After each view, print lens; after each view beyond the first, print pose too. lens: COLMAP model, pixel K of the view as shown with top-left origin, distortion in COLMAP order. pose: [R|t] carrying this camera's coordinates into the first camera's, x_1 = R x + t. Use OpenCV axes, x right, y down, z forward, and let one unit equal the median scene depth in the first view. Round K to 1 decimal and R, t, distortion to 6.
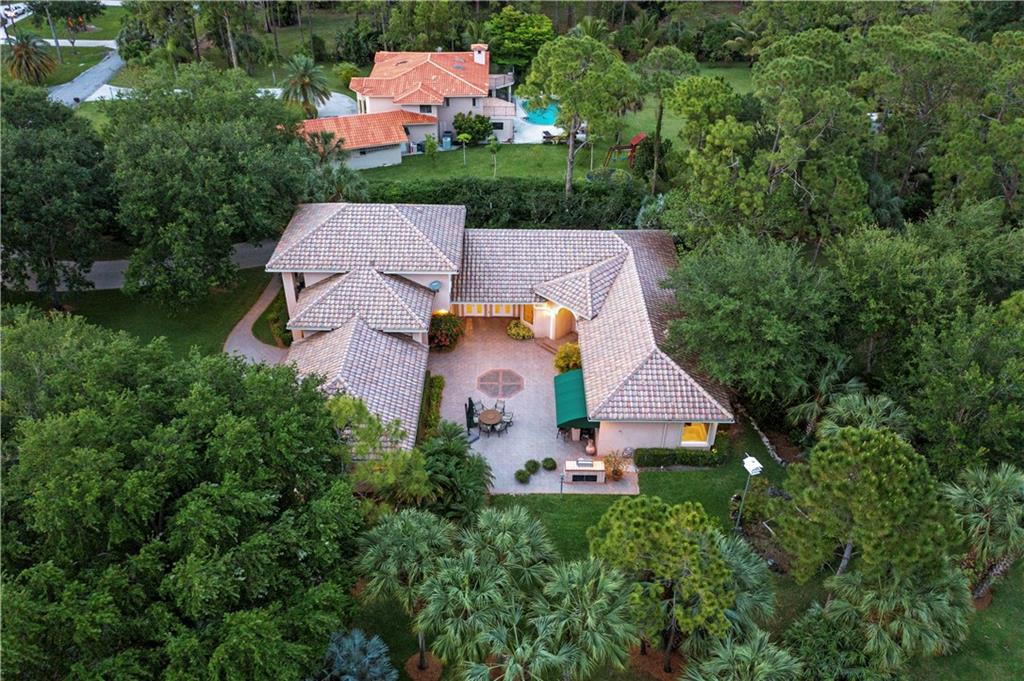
lens RADIAL K [[793.9, 0, 512.0], [0, 793.9, 340.5], [0, 0, 1]] dist [-0.010256, -0.003374]
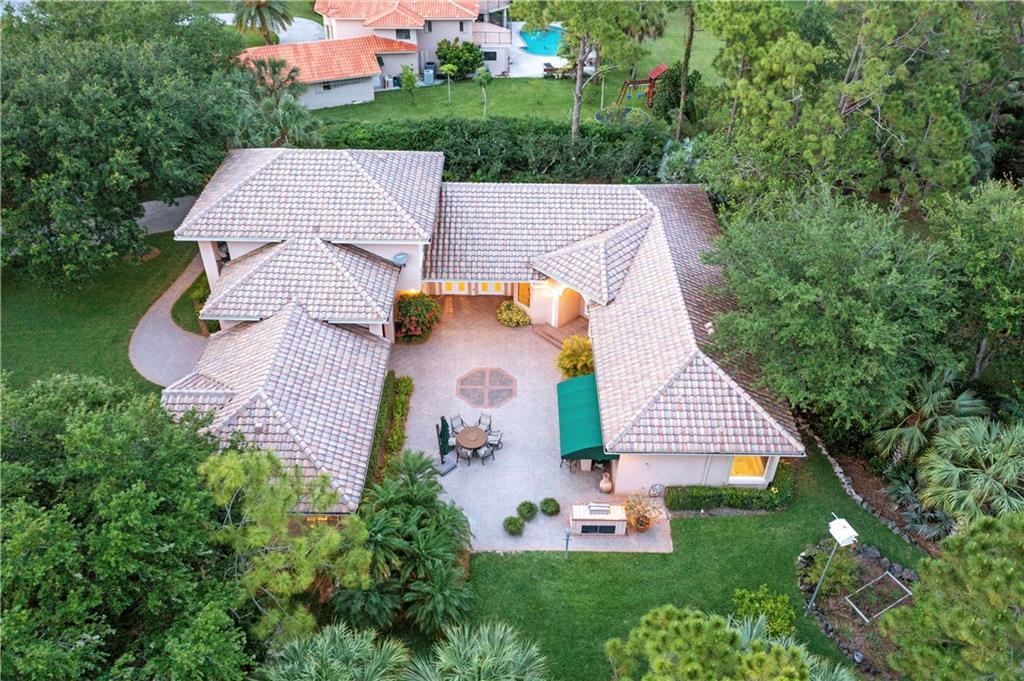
lens RADIAL K [[793.9, 0, 512.0], [0, 793.9, 340.5], [0, 0, 1]] dist [-0.010256, -0.003374]
pose [[0.999995, 0.002900, 0.000988, 0.009014], [-0.002958, 0.997916, 0.064461, -0.040642], [-0.000799, -0.064464, 0.997920, 0.239902]]
